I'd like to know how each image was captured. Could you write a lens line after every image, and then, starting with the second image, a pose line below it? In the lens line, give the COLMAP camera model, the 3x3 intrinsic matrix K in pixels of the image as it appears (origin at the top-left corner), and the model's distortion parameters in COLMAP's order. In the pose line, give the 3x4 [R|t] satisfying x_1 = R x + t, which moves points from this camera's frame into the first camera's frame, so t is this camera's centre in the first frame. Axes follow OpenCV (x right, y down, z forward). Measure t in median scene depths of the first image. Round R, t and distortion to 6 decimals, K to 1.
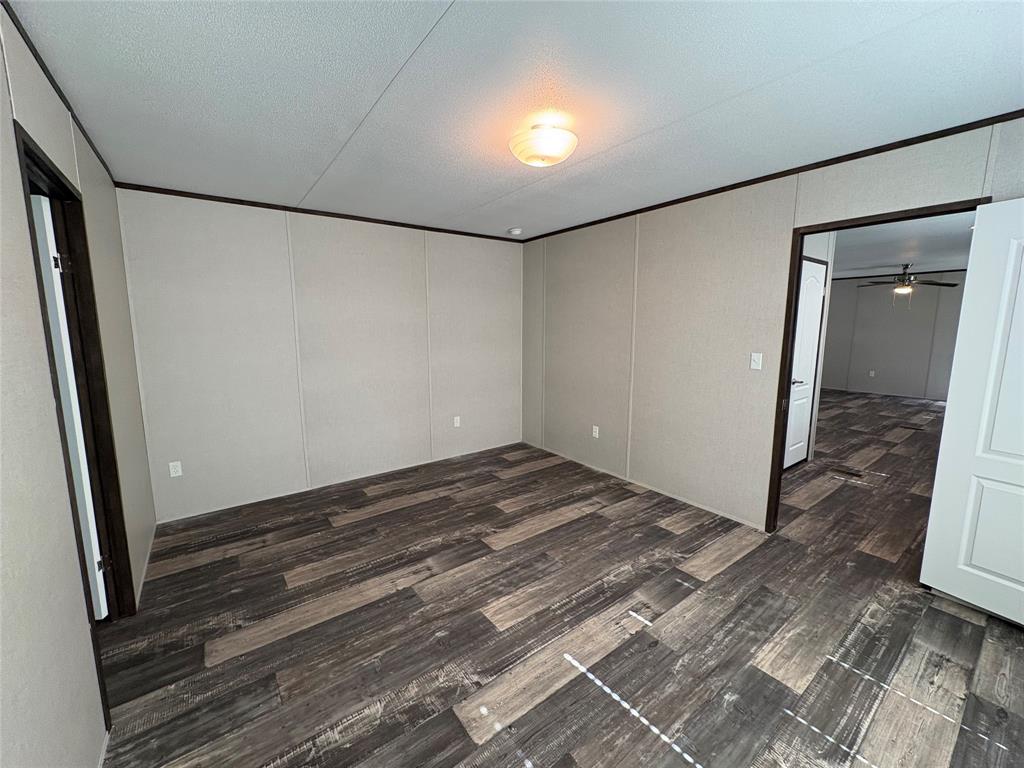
lens RADIAL K [[411.5, 0, 512.0], [0, 411.5, 384.0], [0, 0, 1]] dist [-0.000989, 0.000009]
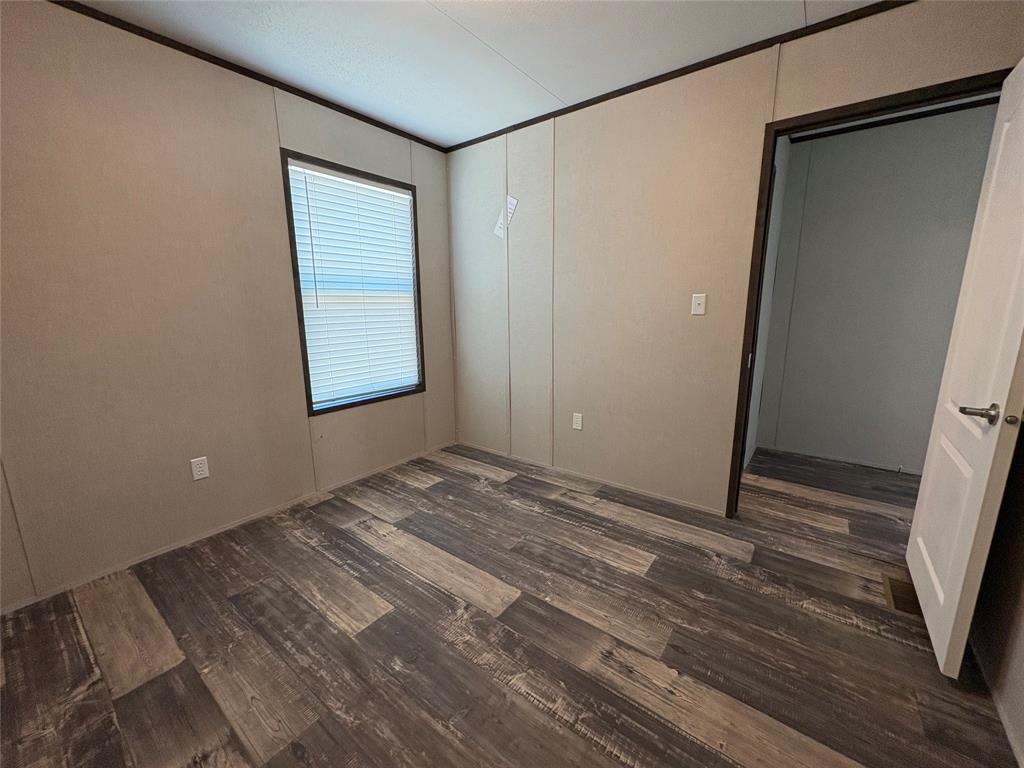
lens RADIAL K [[407.5, 0, 513.9], [0, 407.5, 381.9], [0, 0, 1]] dist [-0.000974, 0.000453]
pose [[-0.279712, -0.173682, 0.944243, -0.571729], [0.149979, 0.963522, 0.221656, -0.070676], [-0.948297, 0.203616, -0.243460, 1.049935]]
